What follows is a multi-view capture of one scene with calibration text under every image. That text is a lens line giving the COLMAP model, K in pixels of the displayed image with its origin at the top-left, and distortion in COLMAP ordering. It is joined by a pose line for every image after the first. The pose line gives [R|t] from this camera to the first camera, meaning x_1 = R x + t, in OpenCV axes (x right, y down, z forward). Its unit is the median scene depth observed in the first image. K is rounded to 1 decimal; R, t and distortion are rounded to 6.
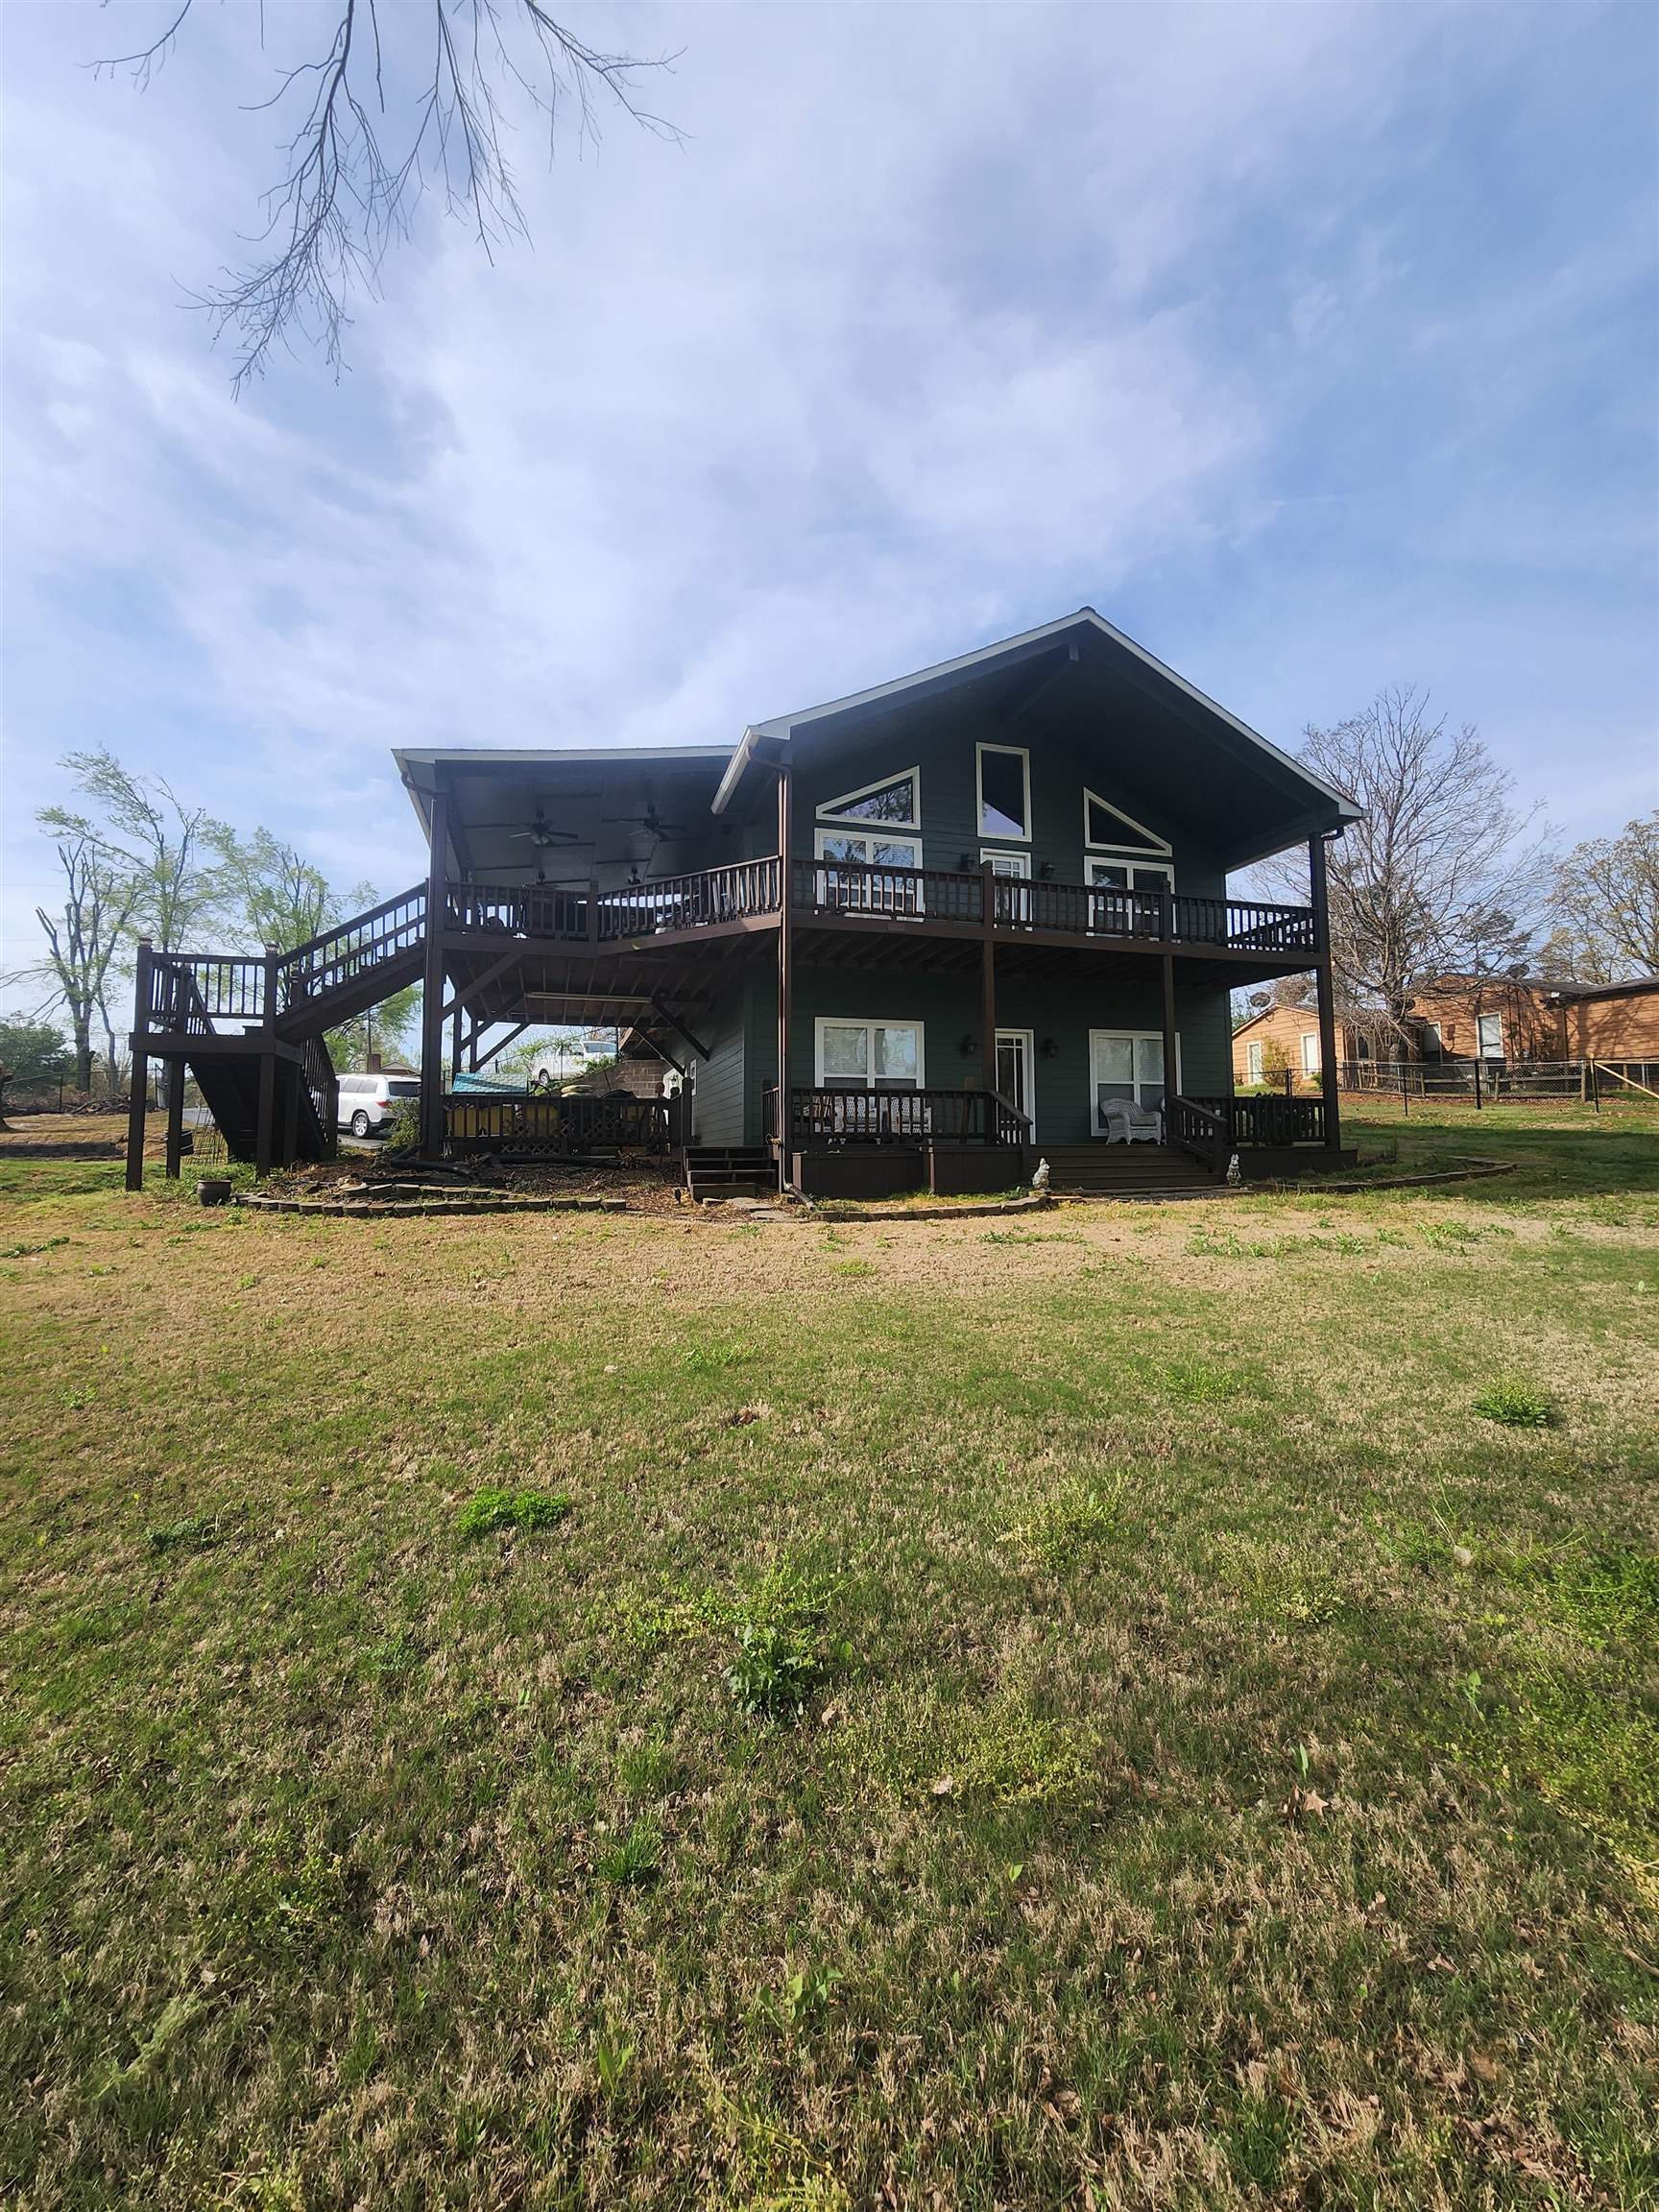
lens RADIAL K [[897.1, 0, 833.1], [0, 897.1, 1090.0], [0, 0, 1]] dist [-0.002683, 0.000621]
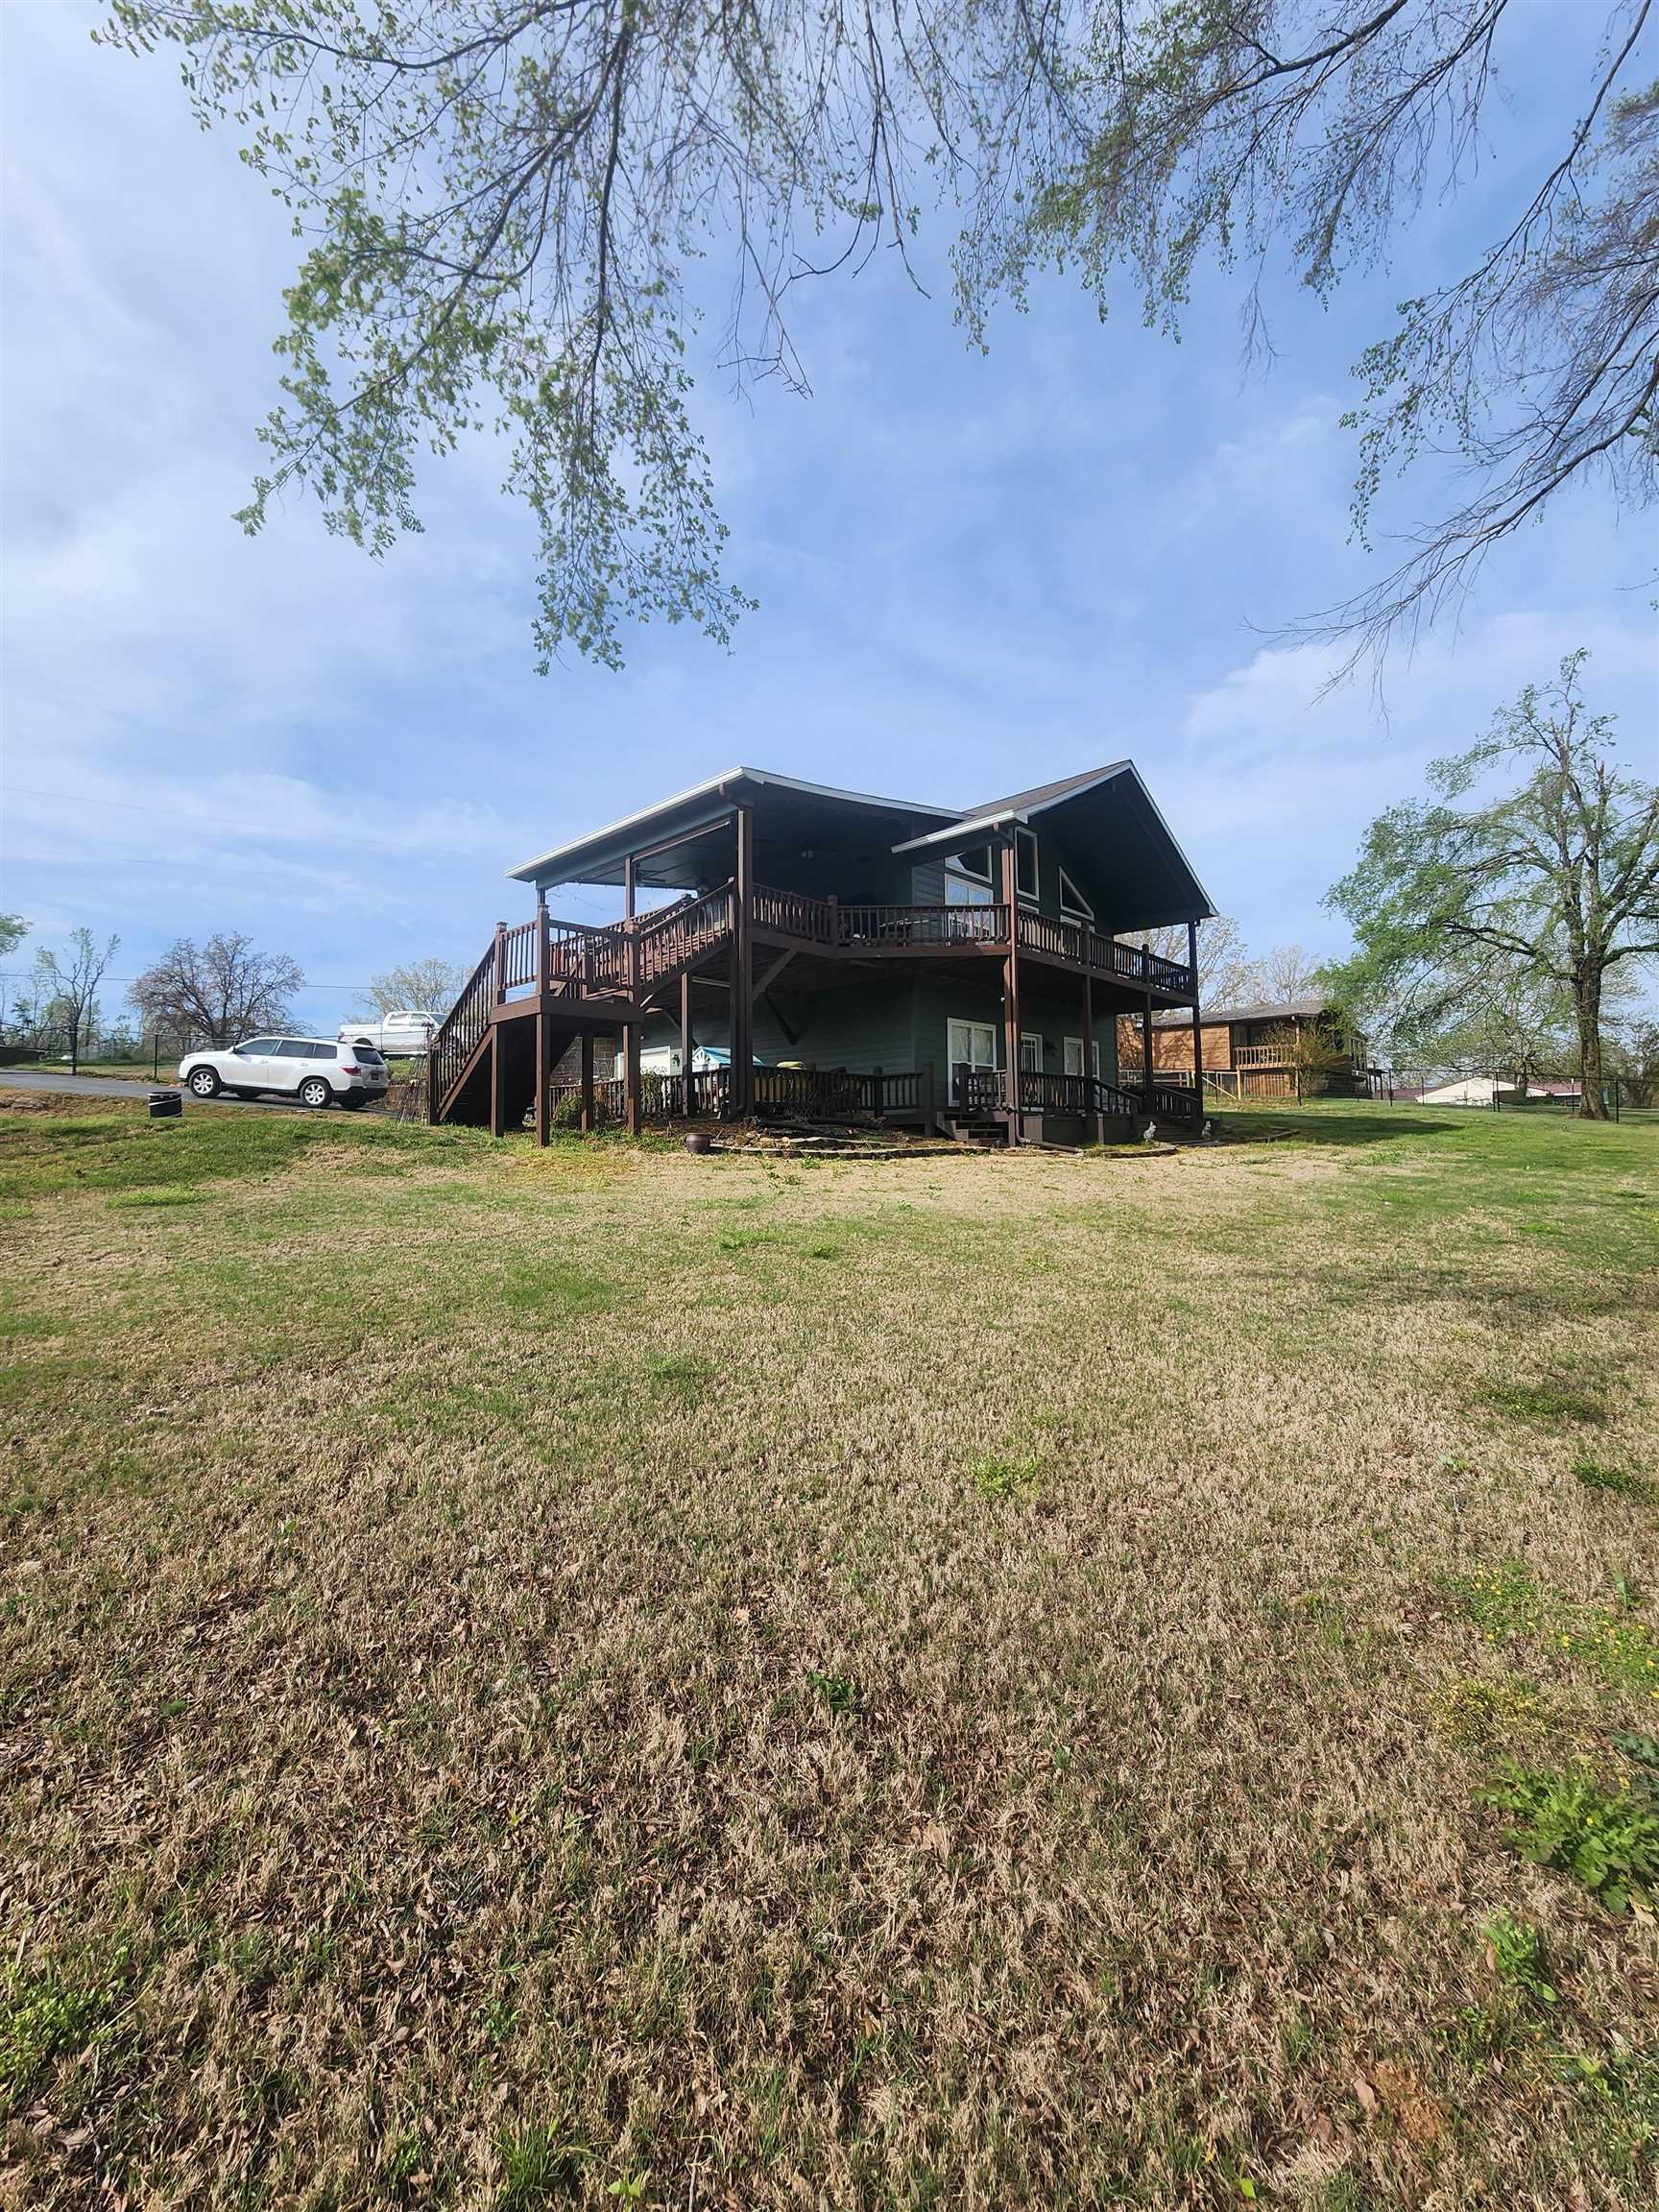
lens RADIAL K [[897.1, 0, 830.9], [0, 897.1, 1109.6], [0, 0, 1]] dist [-0.002683, 0.000621]
pose [[0.868692, 0.013700, 0.495164, -0.833945], [-0.031530, 0.999120, 0.027670, 0.022208], [-0.494349, -0.039649, 0.868359, -0.076481]]
